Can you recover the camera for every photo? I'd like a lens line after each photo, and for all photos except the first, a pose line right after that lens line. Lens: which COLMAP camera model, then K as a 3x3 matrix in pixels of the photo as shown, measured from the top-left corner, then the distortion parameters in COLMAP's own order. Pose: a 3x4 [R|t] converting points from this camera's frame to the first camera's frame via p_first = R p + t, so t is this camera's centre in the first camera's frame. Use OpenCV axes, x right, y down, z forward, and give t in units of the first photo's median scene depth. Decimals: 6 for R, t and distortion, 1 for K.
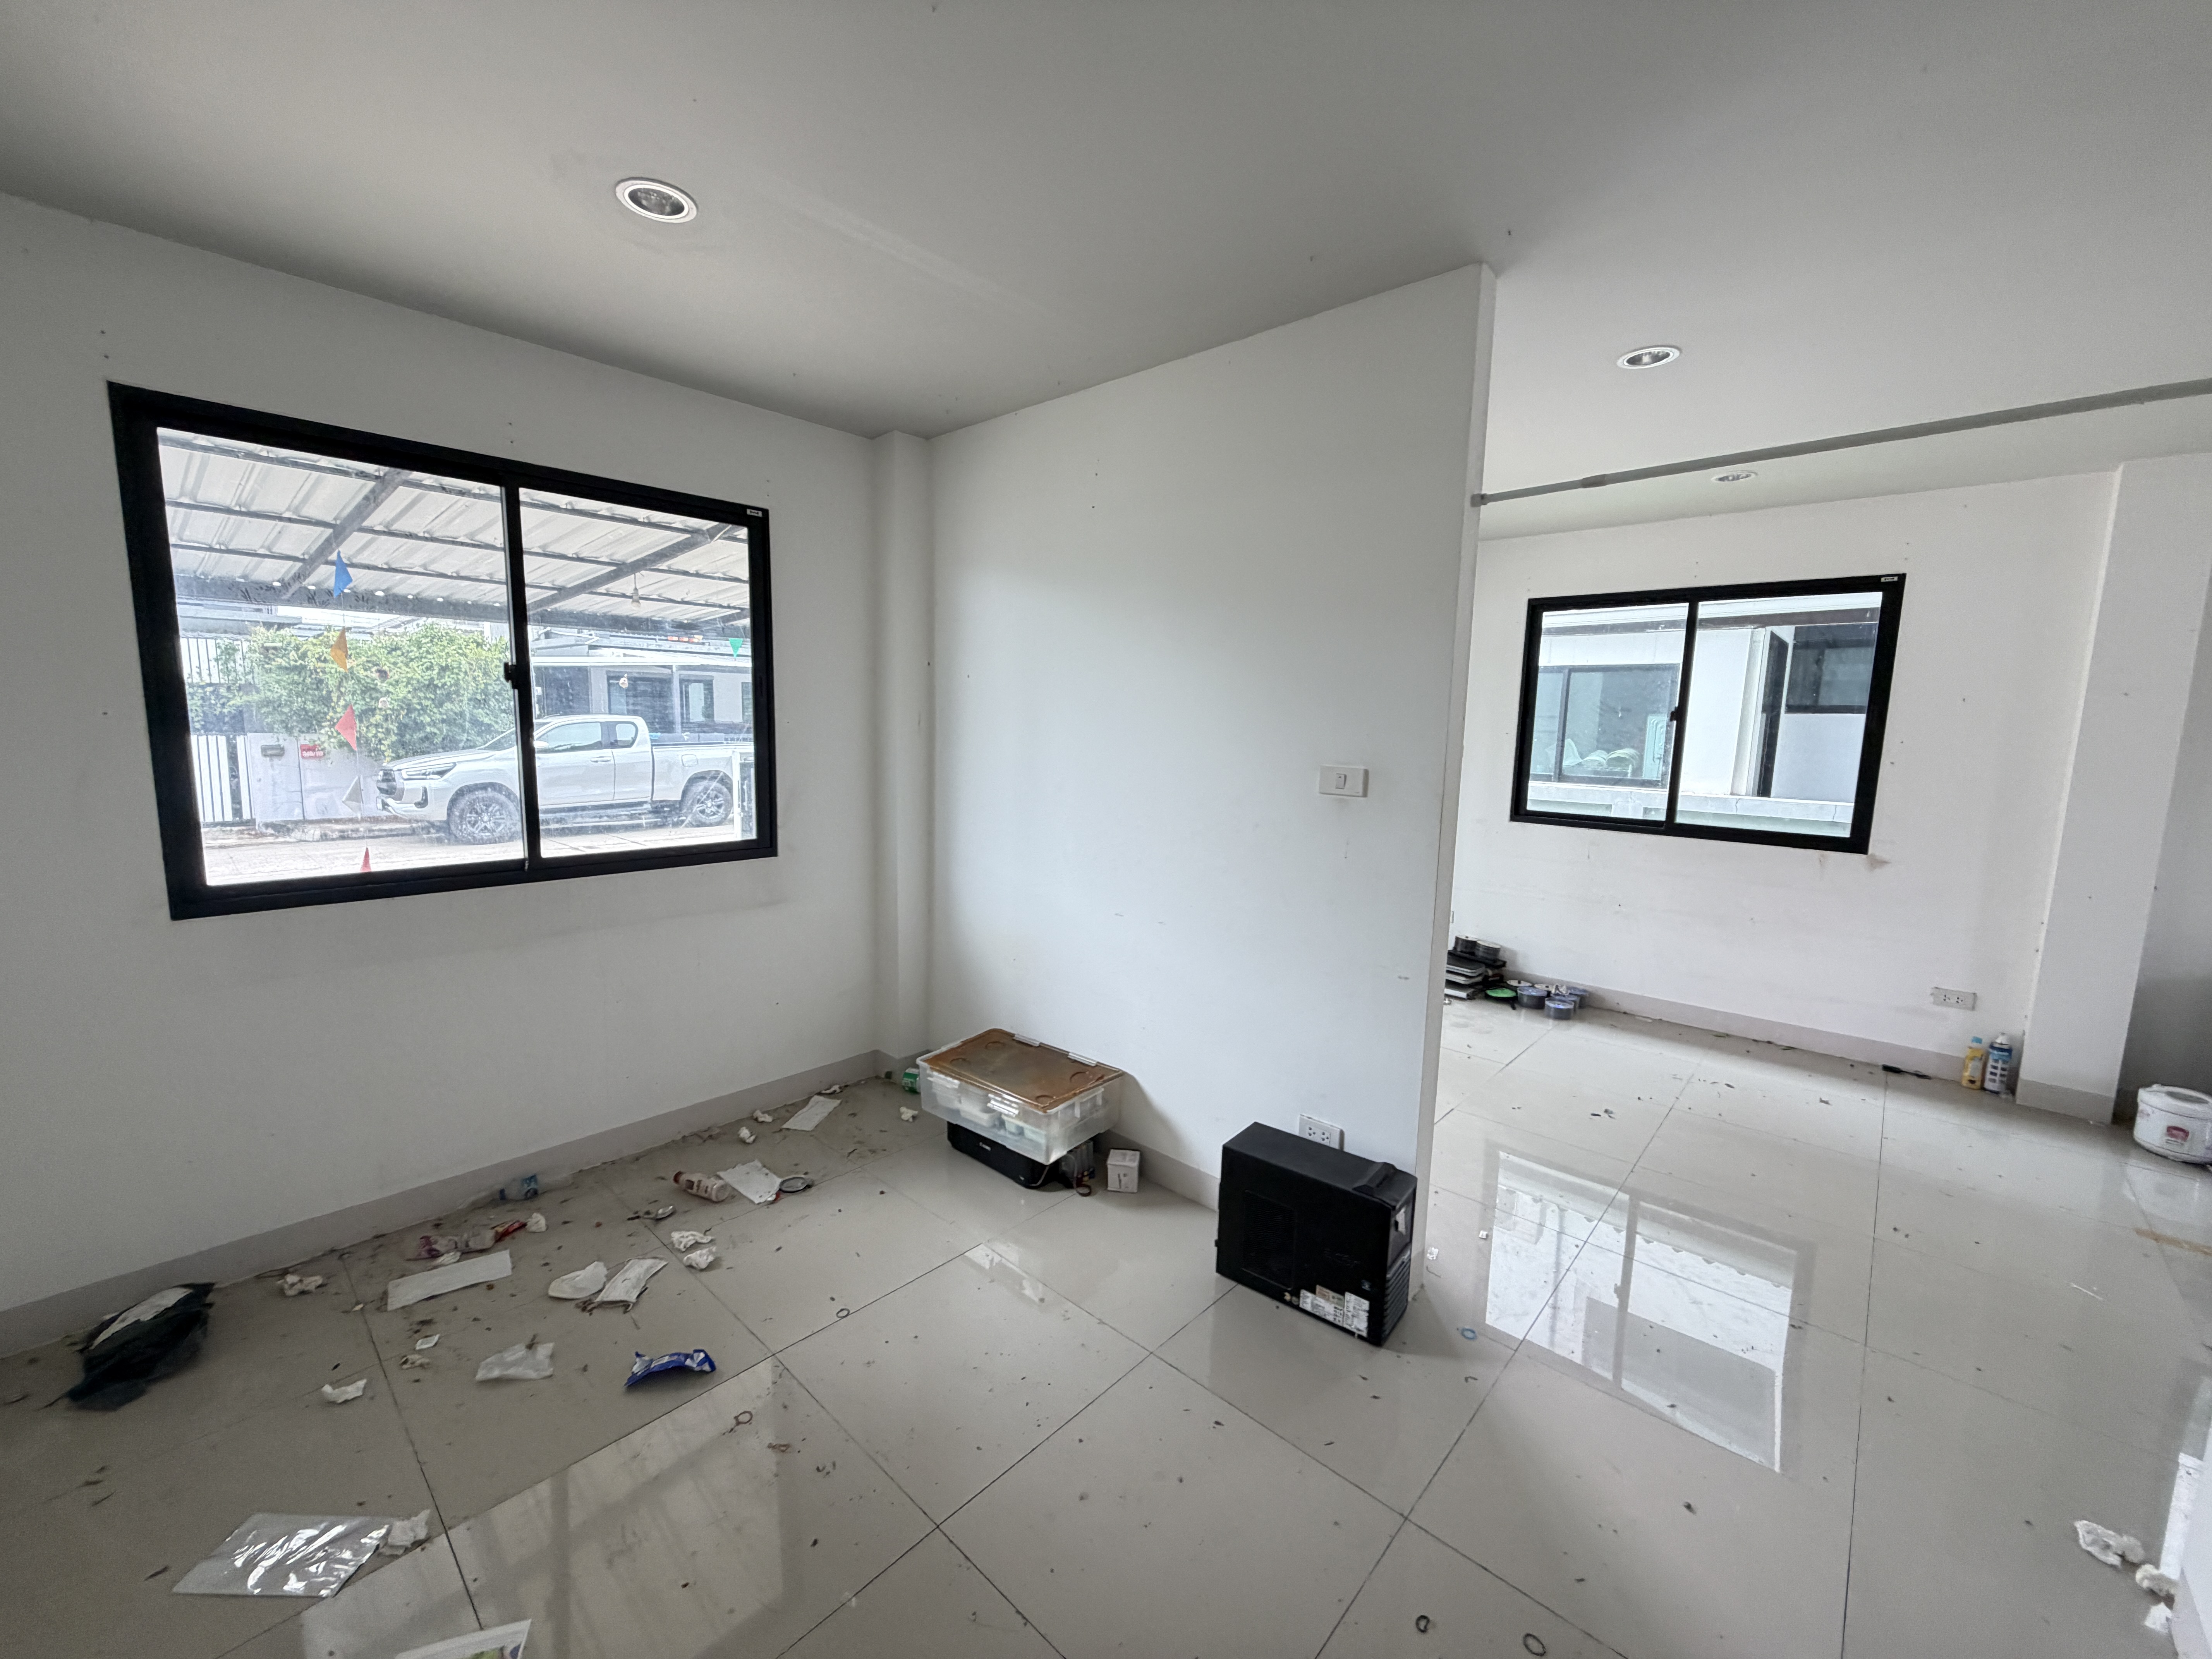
lens RADIAL K [[883.0, 0, 1096.8], [0, 883.0, 832.4], [0, 0, 1]] dist [0.001420, 0.000213]
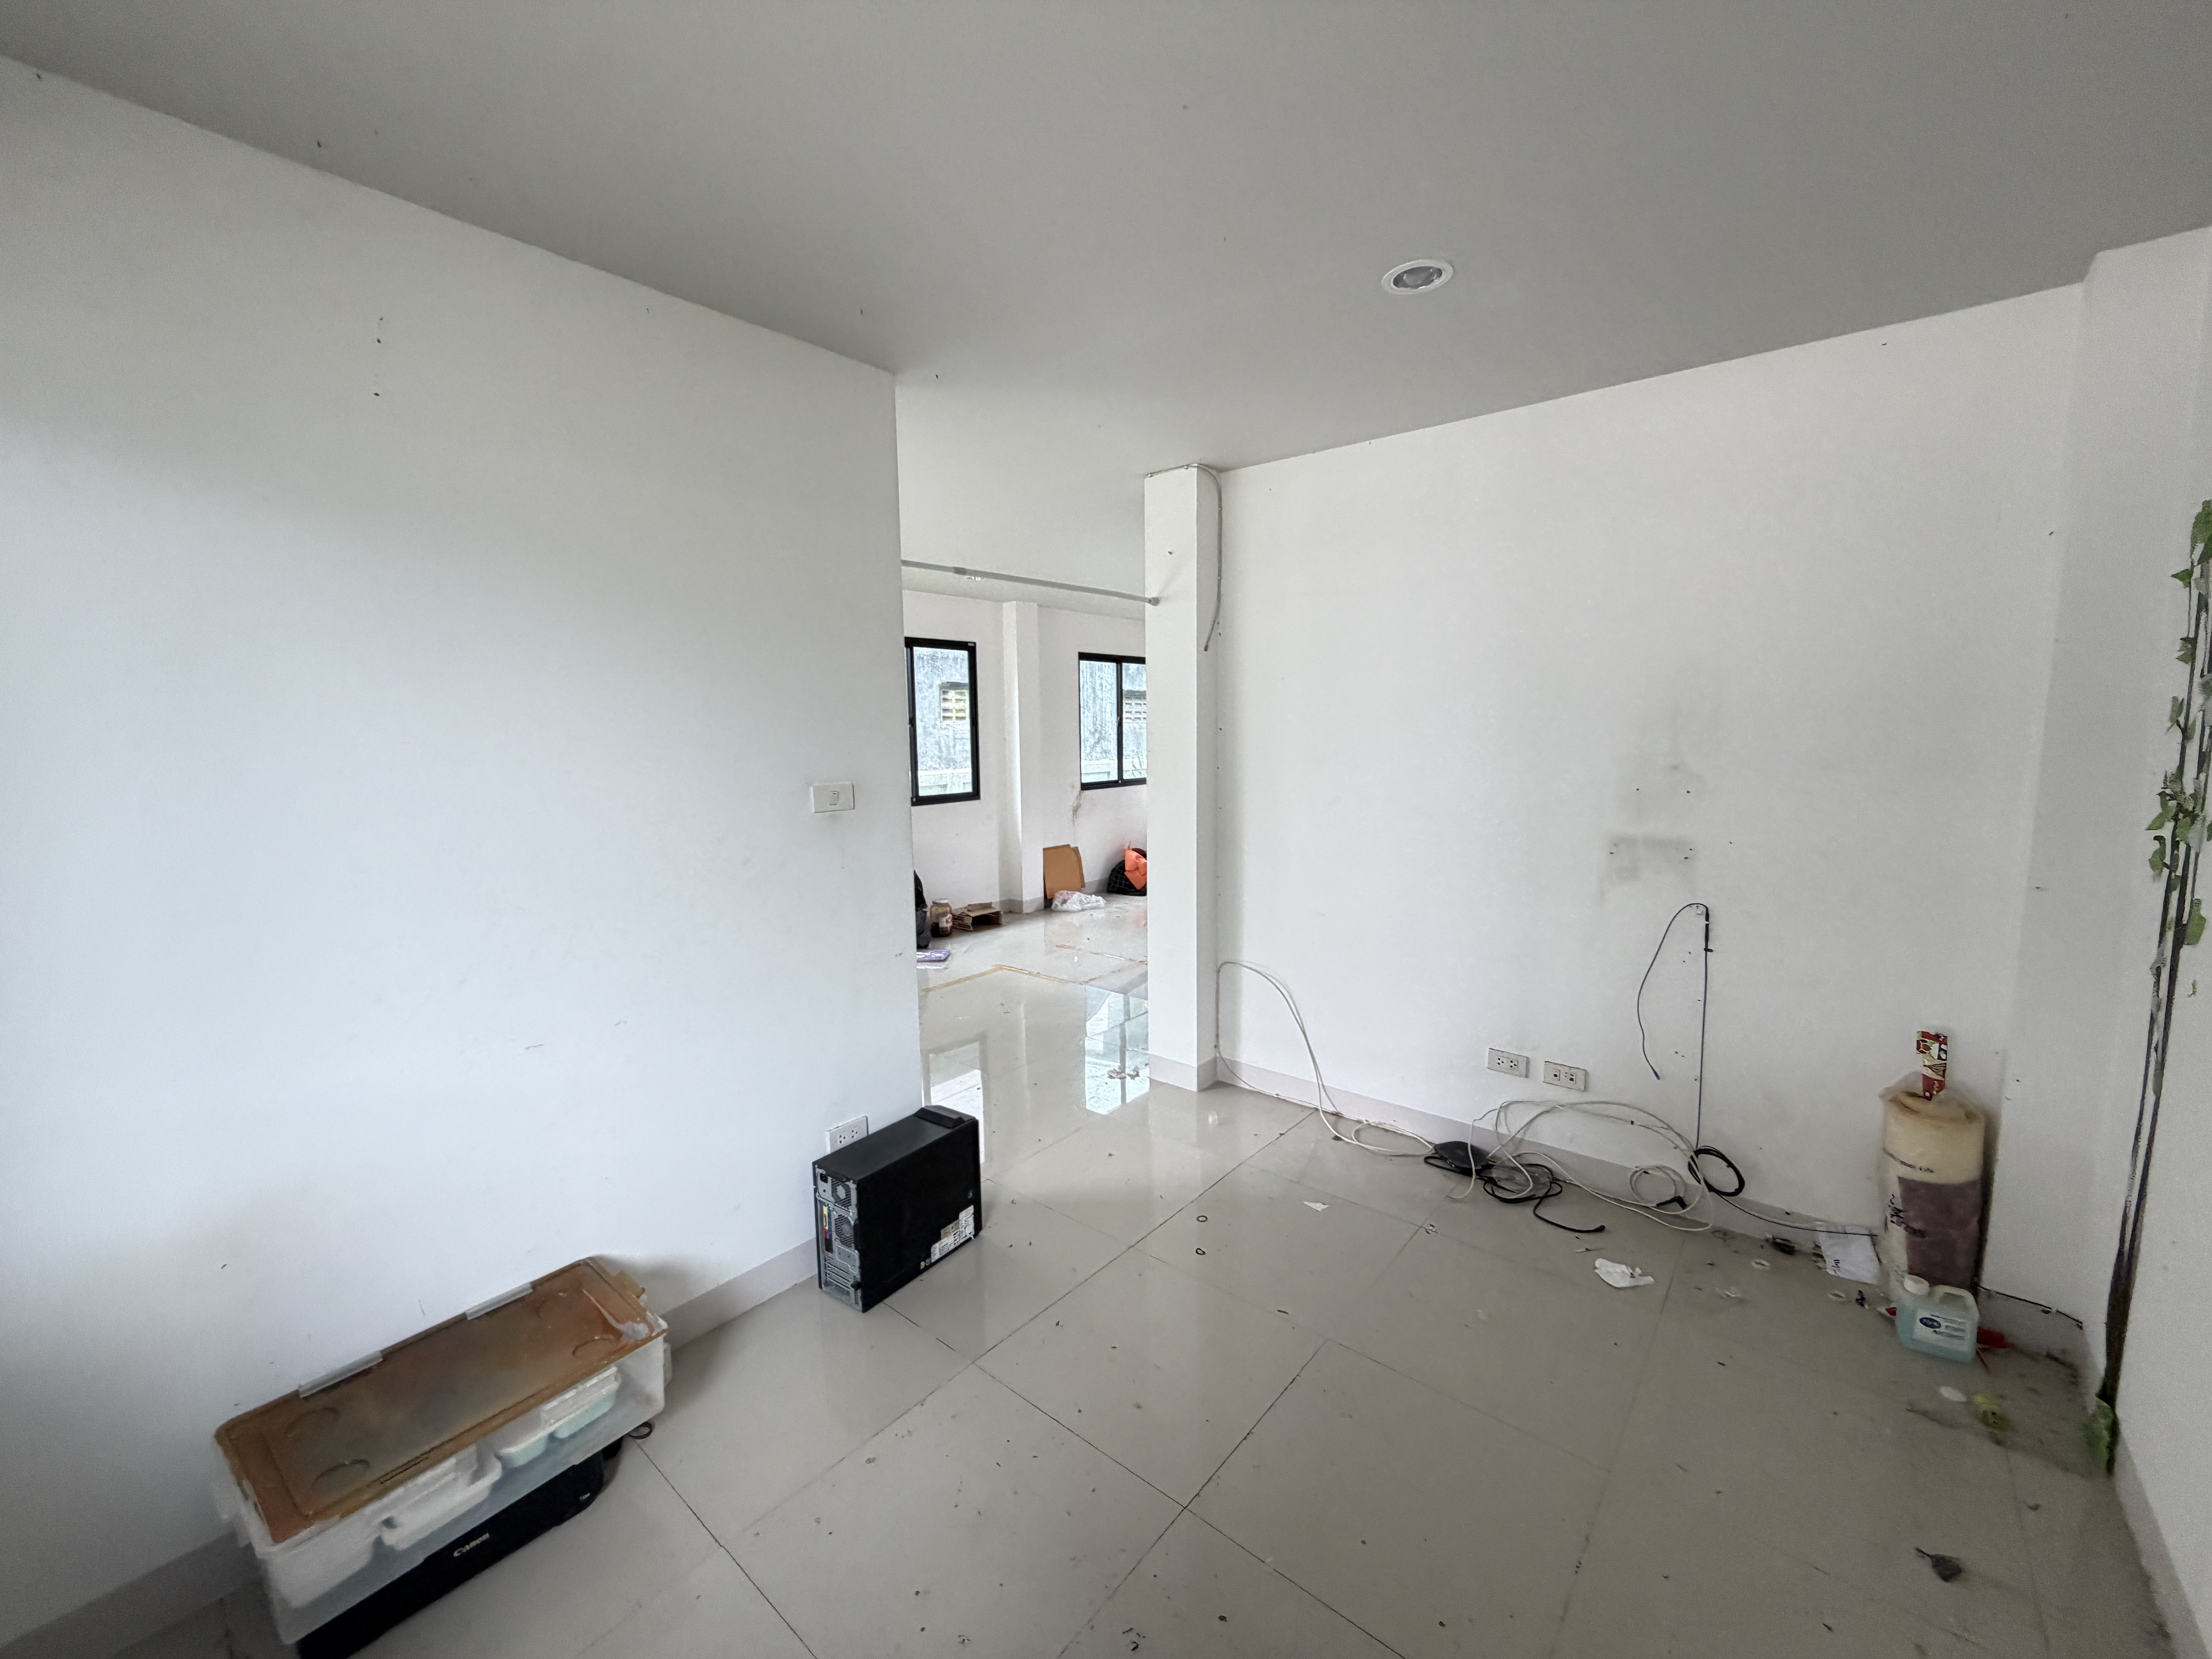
lens RADIAL K [[883.0, 0, 1096.8], [0, 883.0, 832.4], [0, 0, 1]] dist [0.001420, 0.000213]
pose [[-0.034956, -0.140577, 0.989452, -0.788997], [0.147318, 0.978517, 0.144228, -0.124154], [-0.988471, 0.150806, -0.013496, 0.709898]]
